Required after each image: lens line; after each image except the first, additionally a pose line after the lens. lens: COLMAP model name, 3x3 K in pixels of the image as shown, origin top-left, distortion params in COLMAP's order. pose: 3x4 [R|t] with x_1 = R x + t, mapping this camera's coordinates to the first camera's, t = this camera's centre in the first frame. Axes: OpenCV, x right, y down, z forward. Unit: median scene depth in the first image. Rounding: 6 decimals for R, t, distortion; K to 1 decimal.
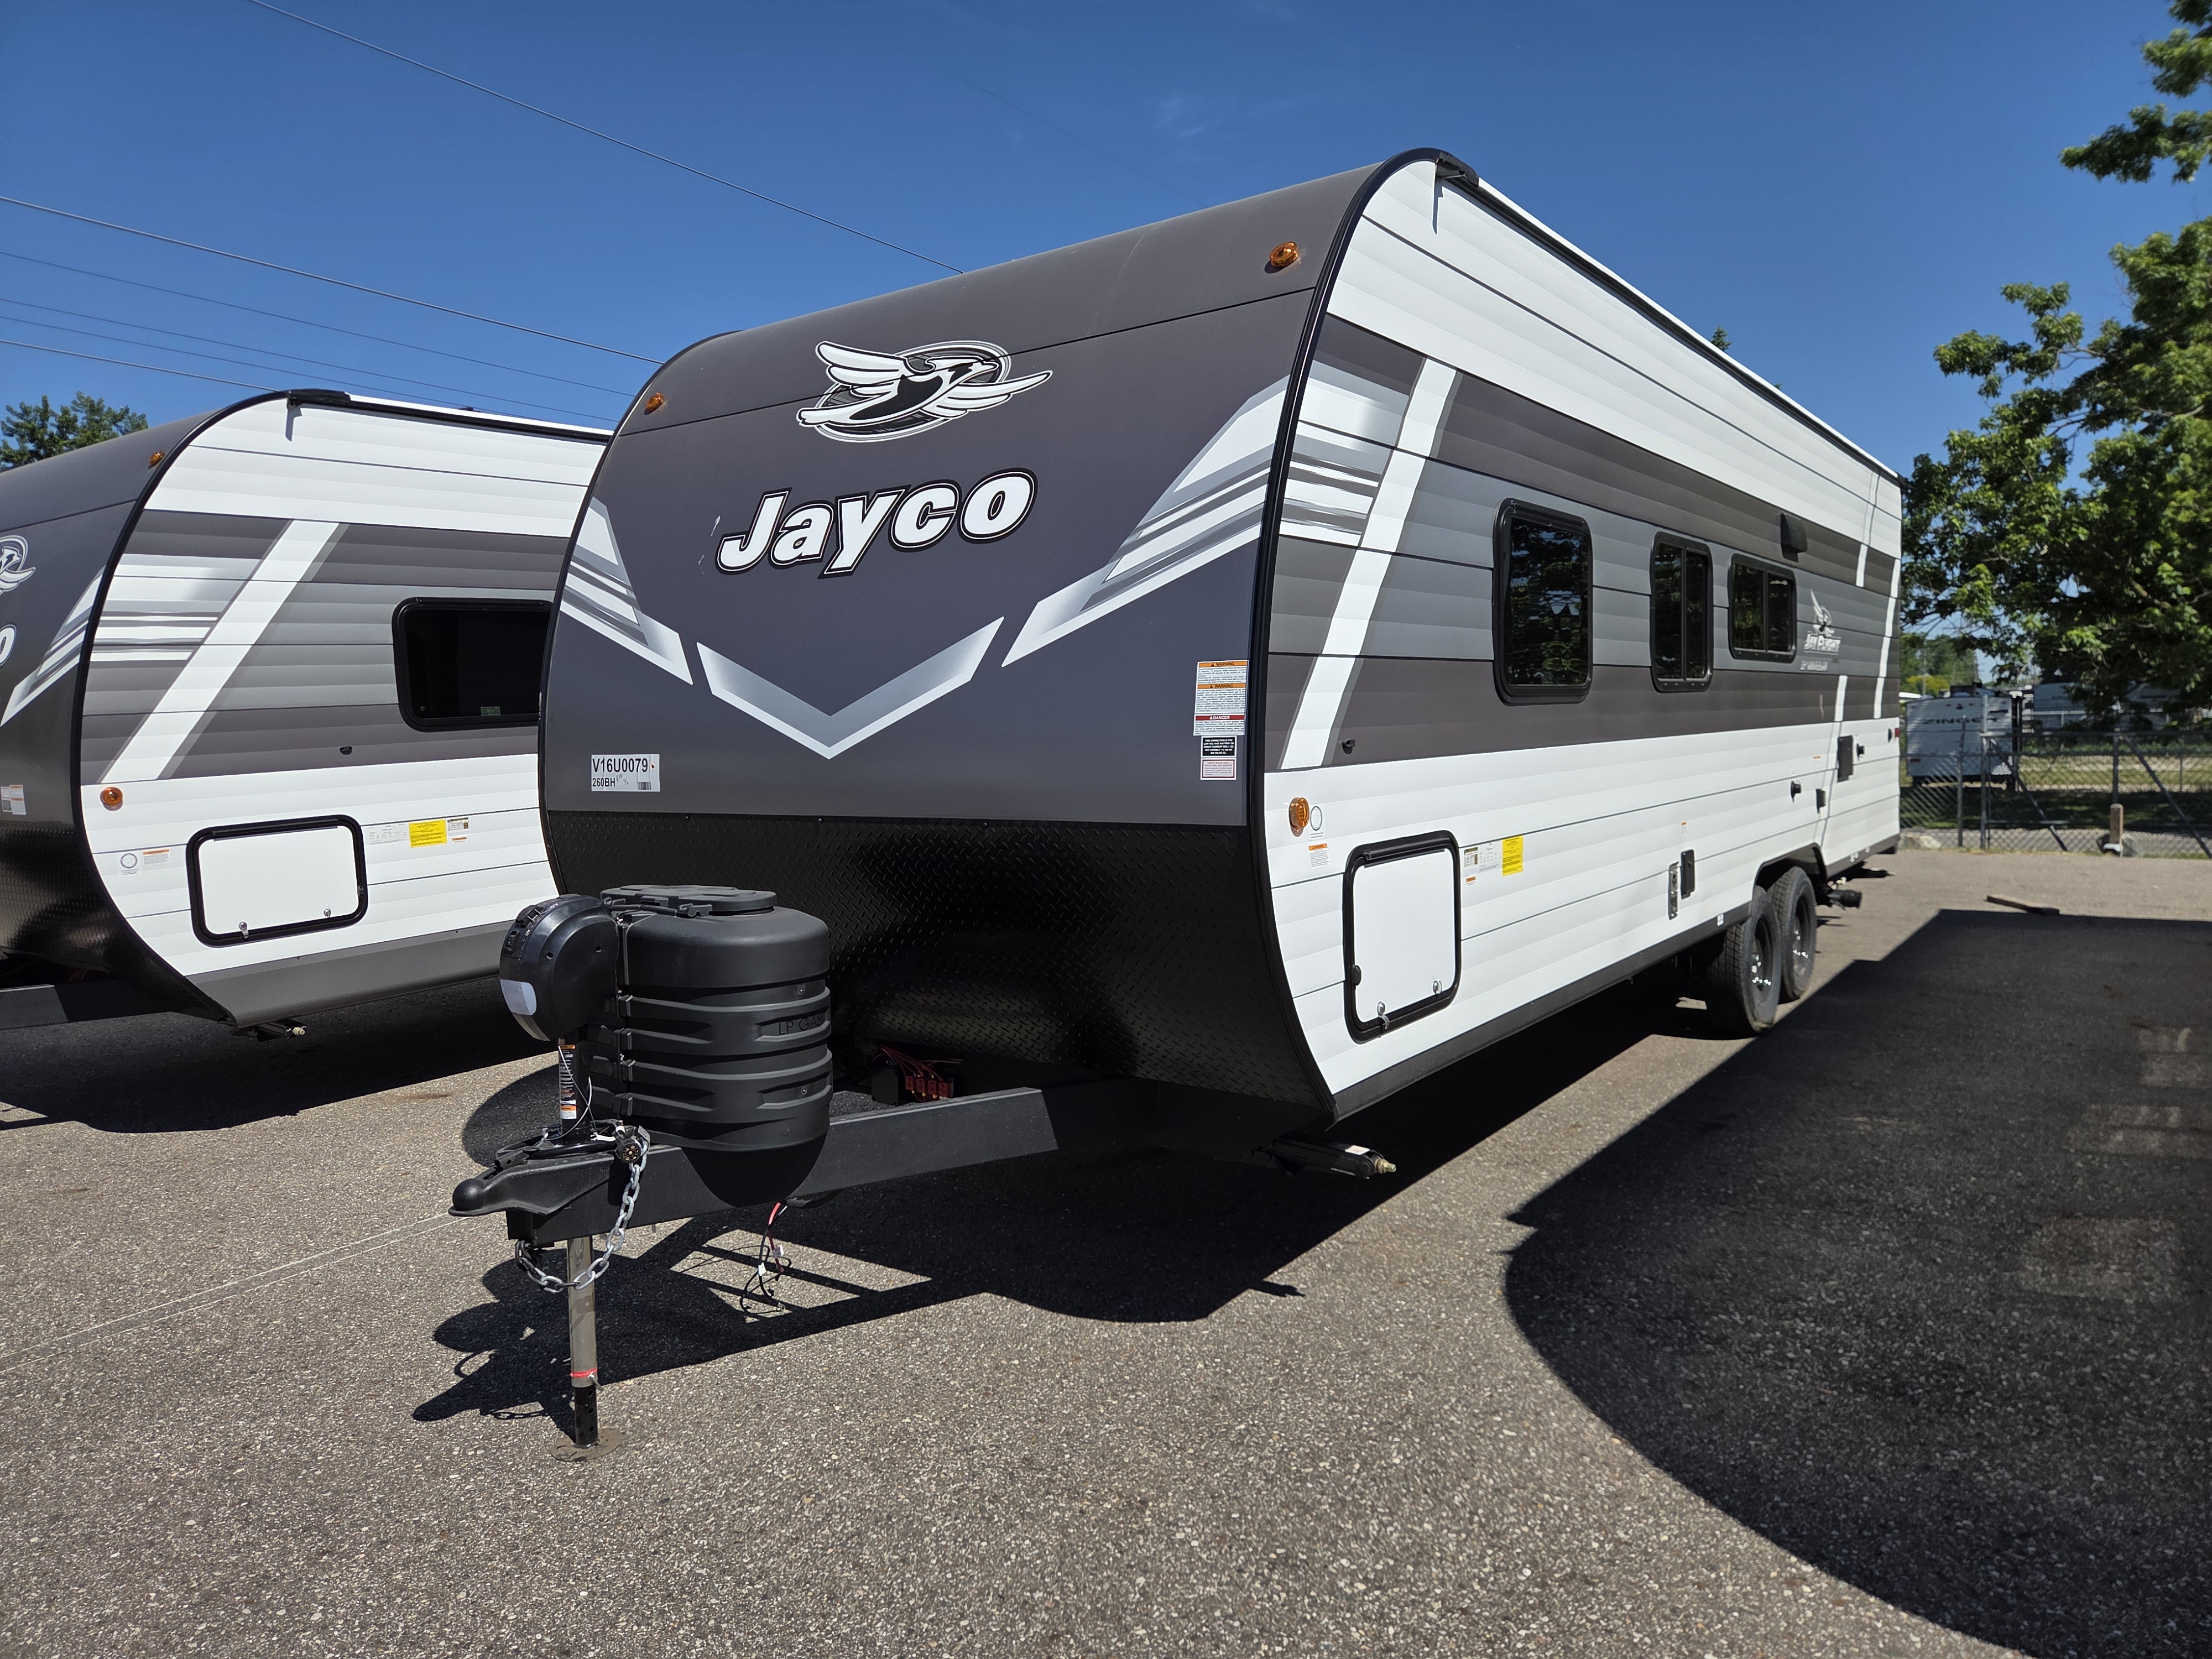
lens RADIAL K [[1463.9, 0, 1121.0], [0, 1463.9, 839.3], [0, 0, 1]] dist [0.040159, -0.009490]
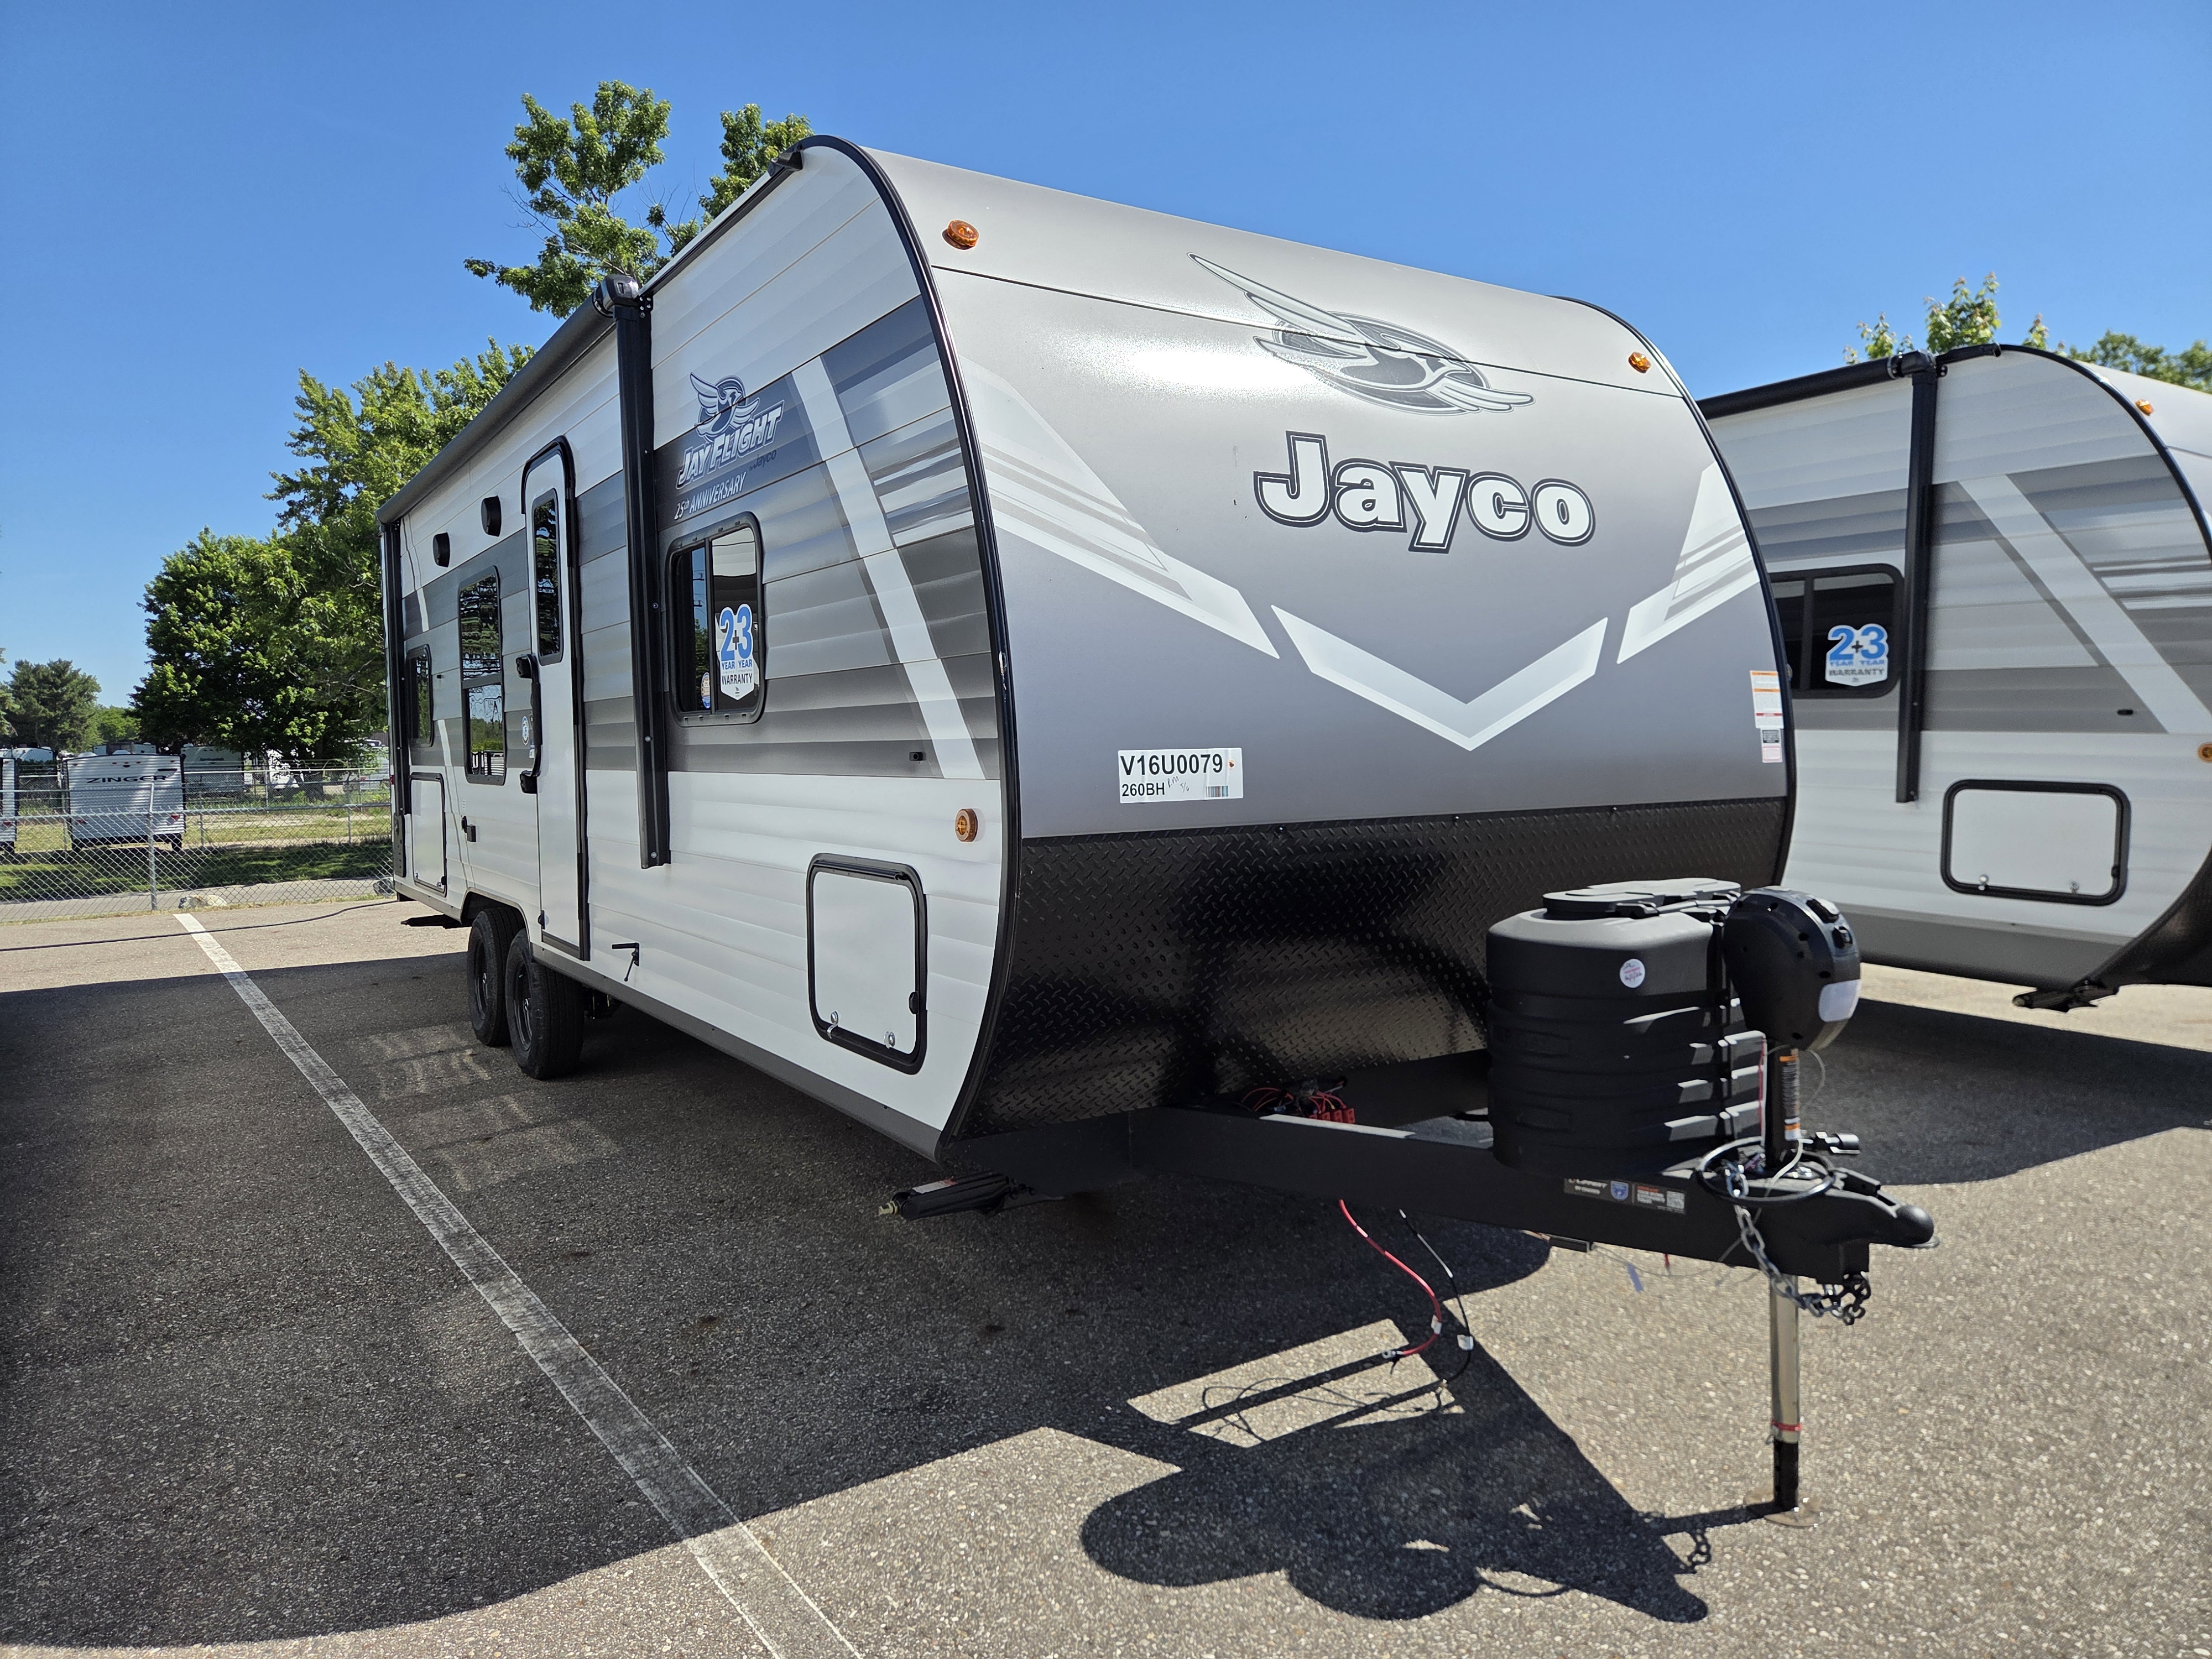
lens RADIAL K [[1463.9, 0, 1097.7], [0, 1463.9, 831.9], [0, 0, 1]] dist [0.040159, -0.009490]
pose [[0.376913, -0.036501, 0.925529, -1.081200], [0.080363, 0.996744, 0.006583, -0.027480], [-0.922756, 0.071897, 0.378619, 0.826991]]
